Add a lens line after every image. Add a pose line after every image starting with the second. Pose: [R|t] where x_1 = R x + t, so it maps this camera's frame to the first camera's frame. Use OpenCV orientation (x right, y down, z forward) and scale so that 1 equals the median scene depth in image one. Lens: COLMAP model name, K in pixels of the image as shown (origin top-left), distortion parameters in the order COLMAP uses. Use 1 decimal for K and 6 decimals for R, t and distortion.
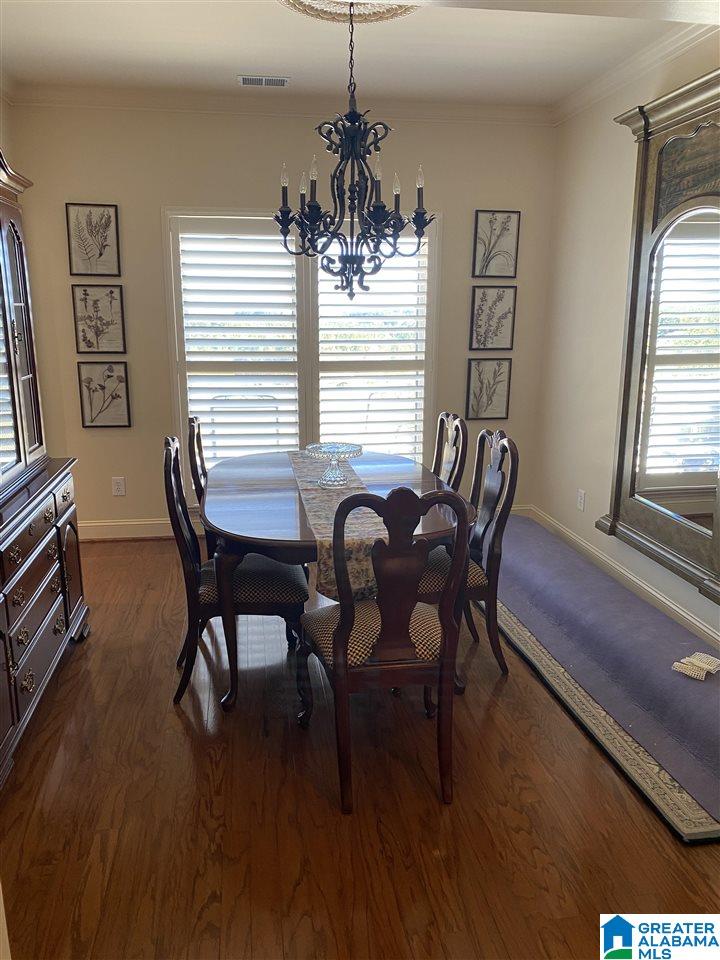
lens RADIAL K [[723.2, 0, 353.5], [0, 723.2, 488.5], [0, 0, 1]] dist [0.012470, -0.028757]
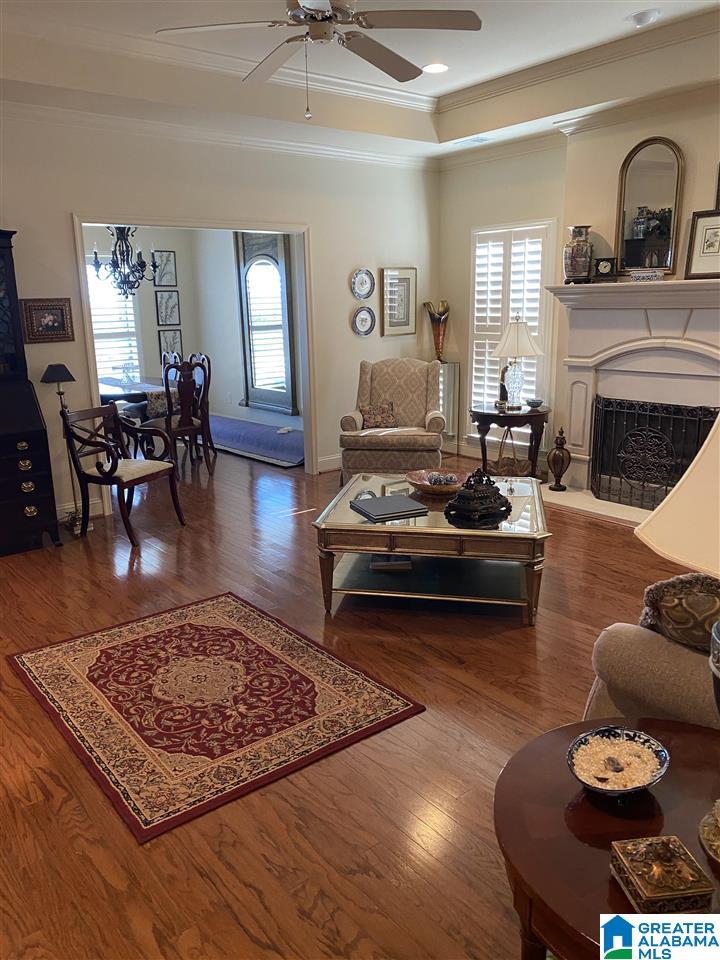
lens RADIAL K [[723.2, 0, 356.6], [0, 723.2, 482.3], [0, 0, 1]] dist [0.012470, -0.028757]
pose [[0.858117, -0.138725, 0.494359, -0.379000], [0.139654, 0.989572, 0.035274, 0.212516], [-0.494097, 0.038770, 0.868542, -0.846783]]
